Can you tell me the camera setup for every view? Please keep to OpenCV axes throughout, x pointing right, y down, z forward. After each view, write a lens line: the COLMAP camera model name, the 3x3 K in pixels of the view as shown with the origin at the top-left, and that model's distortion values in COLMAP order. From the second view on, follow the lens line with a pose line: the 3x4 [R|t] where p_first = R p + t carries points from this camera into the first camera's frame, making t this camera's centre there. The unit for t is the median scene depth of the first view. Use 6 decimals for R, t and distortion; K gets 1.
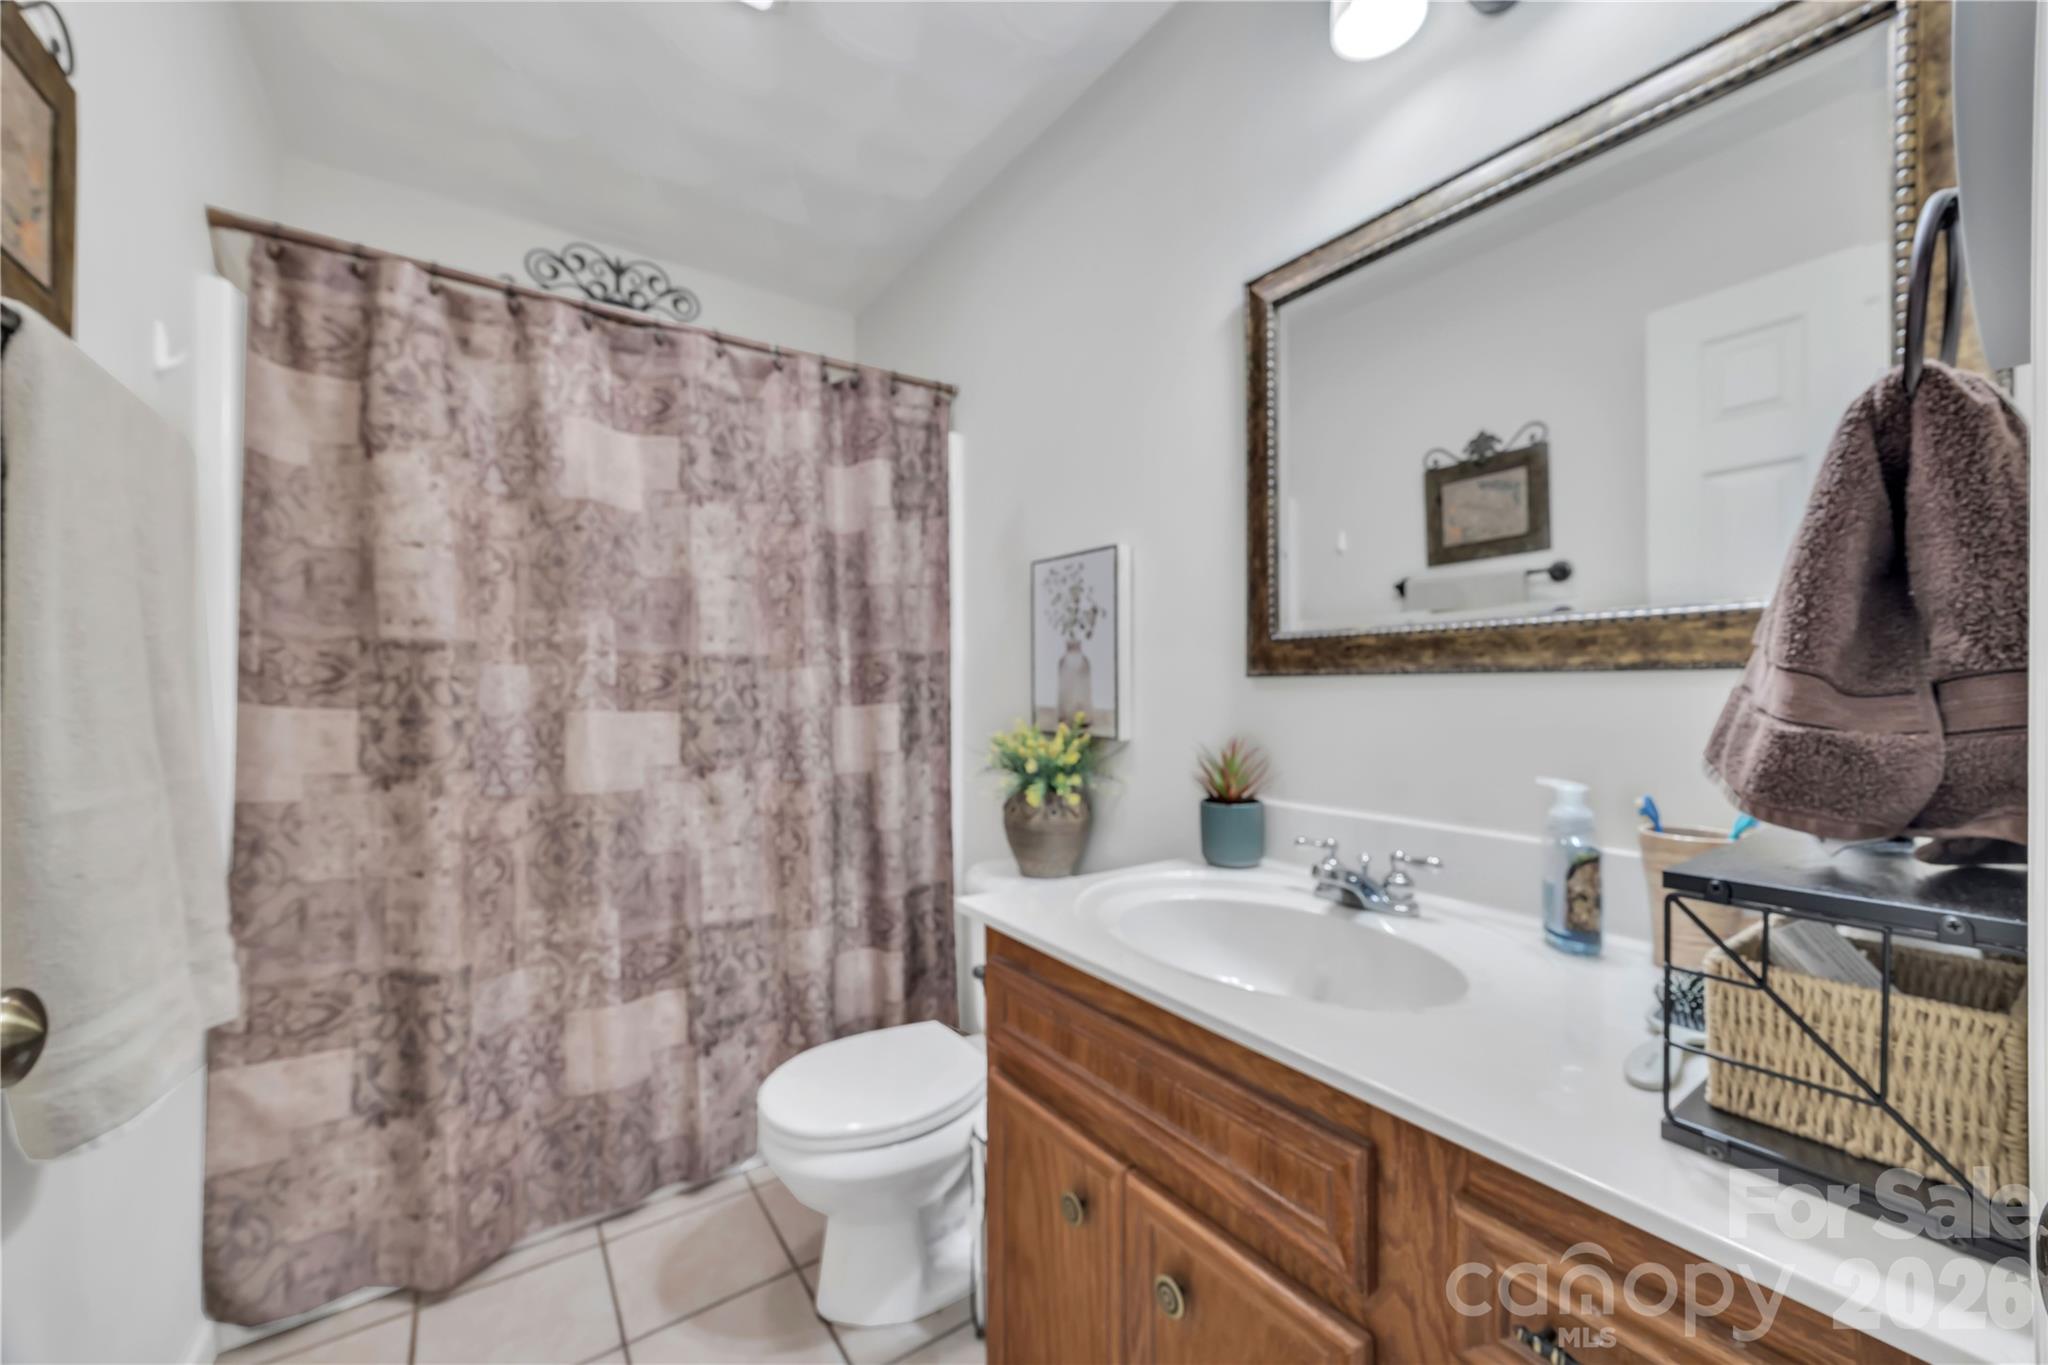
lens RADIAL K [[778.6, 0, 1028.2], [0, 778.6, 691.2], [0, 0, 1]] dist [-0.003385, 0.000398]
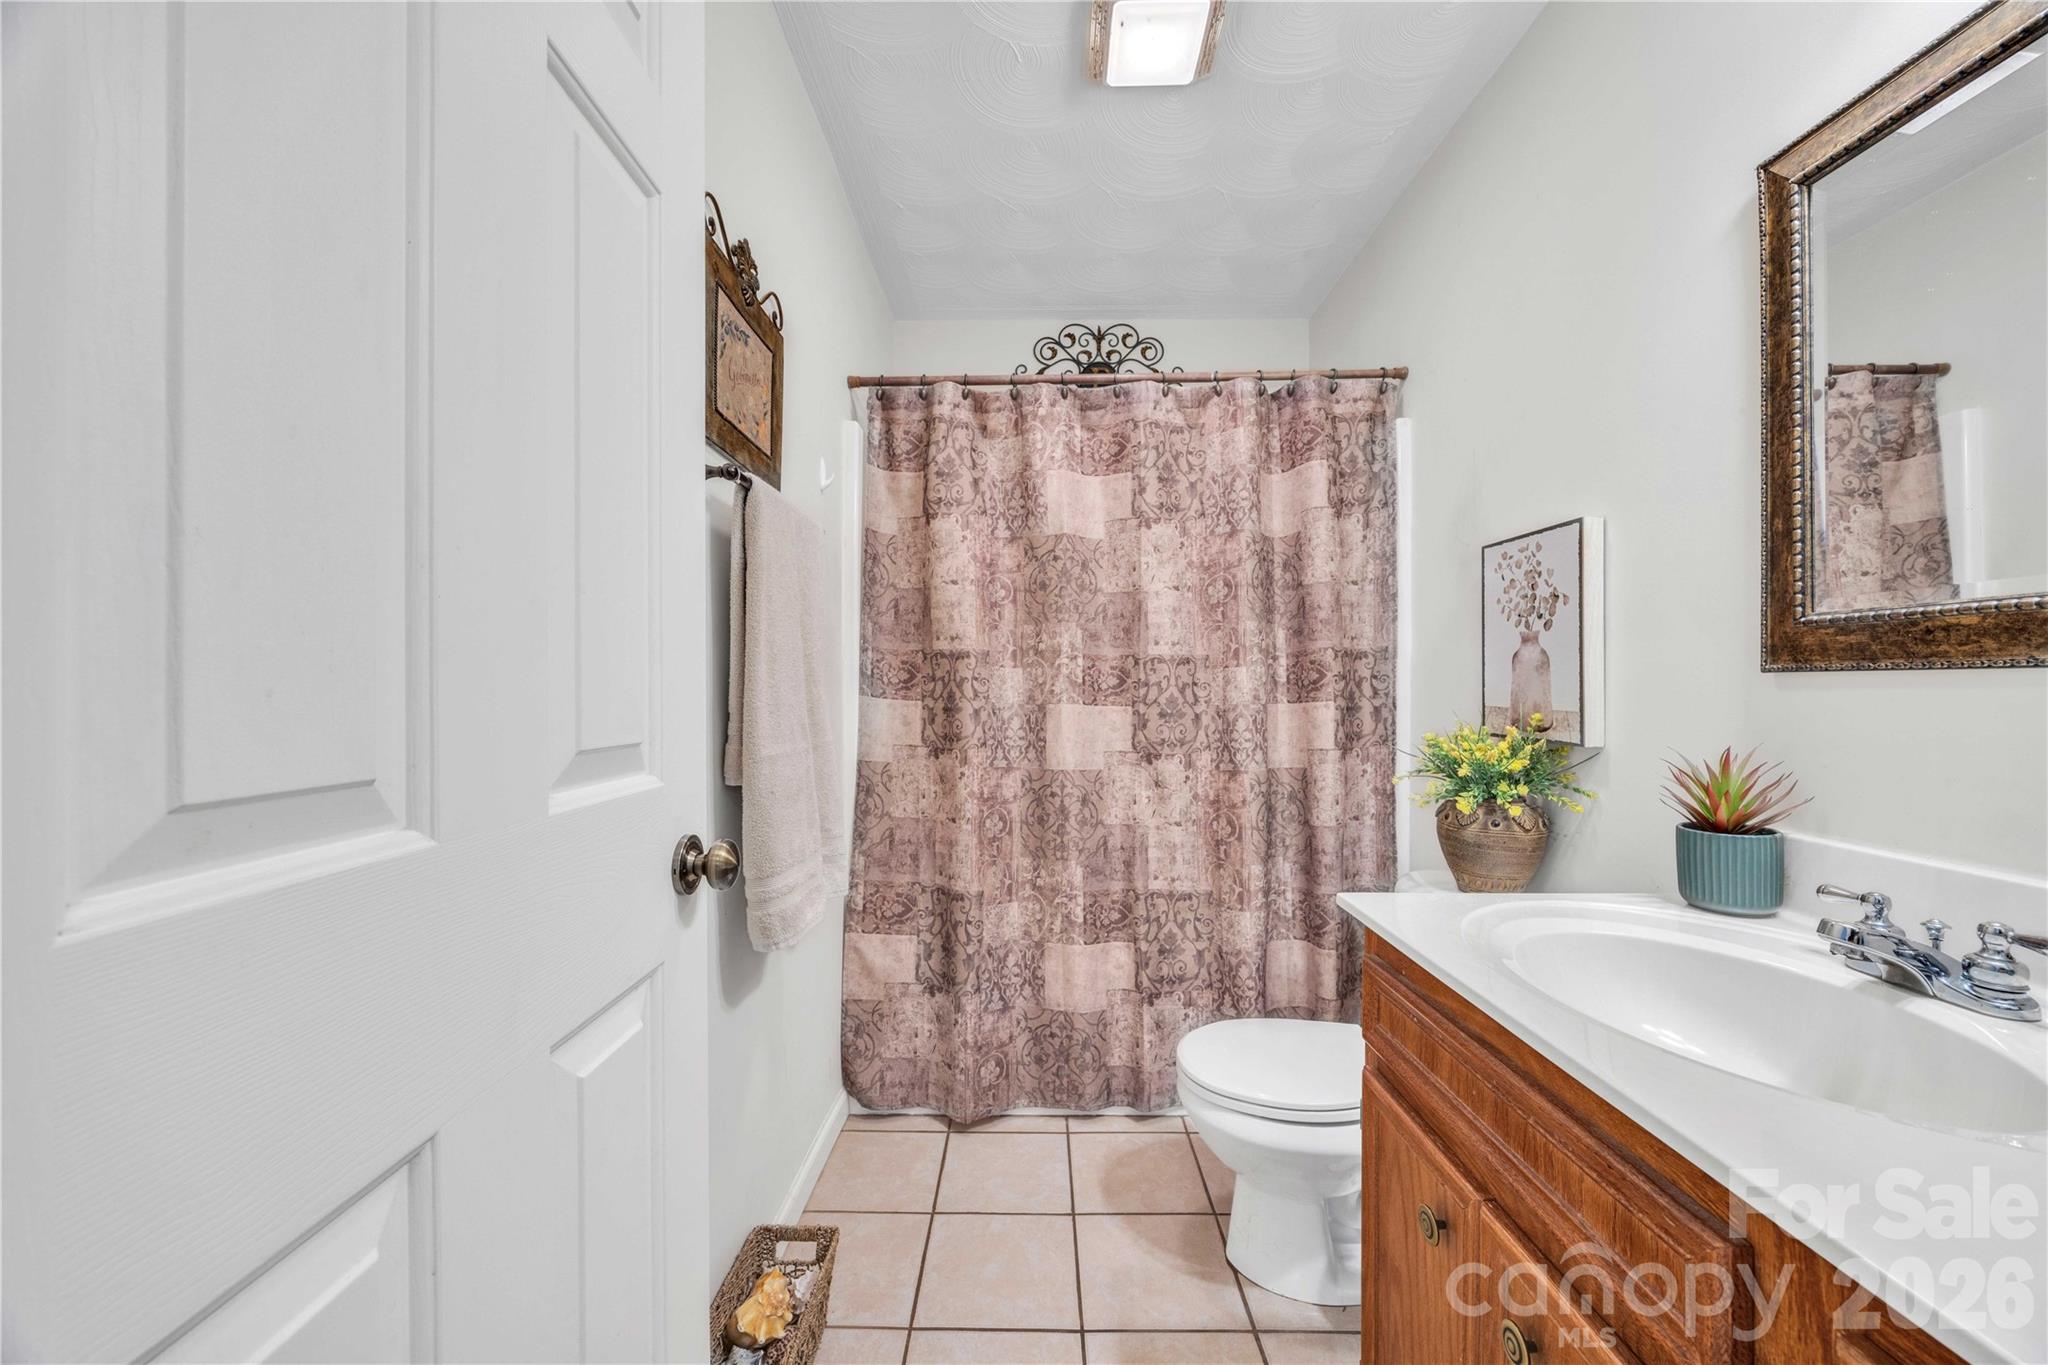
lens RADIAL K [[778.6, 0, 1042.5], [0, 778.6, 684.7], [0, 0, 1]] dist [-0.003385, 0.000398]
pose [[0.818362, 0.000012, -0.574703, 0.134460], [-0.002591, 0.999990, -0.003669, -0.000999], [0.574697, 0.004492, 0.818354, -0.043498]]
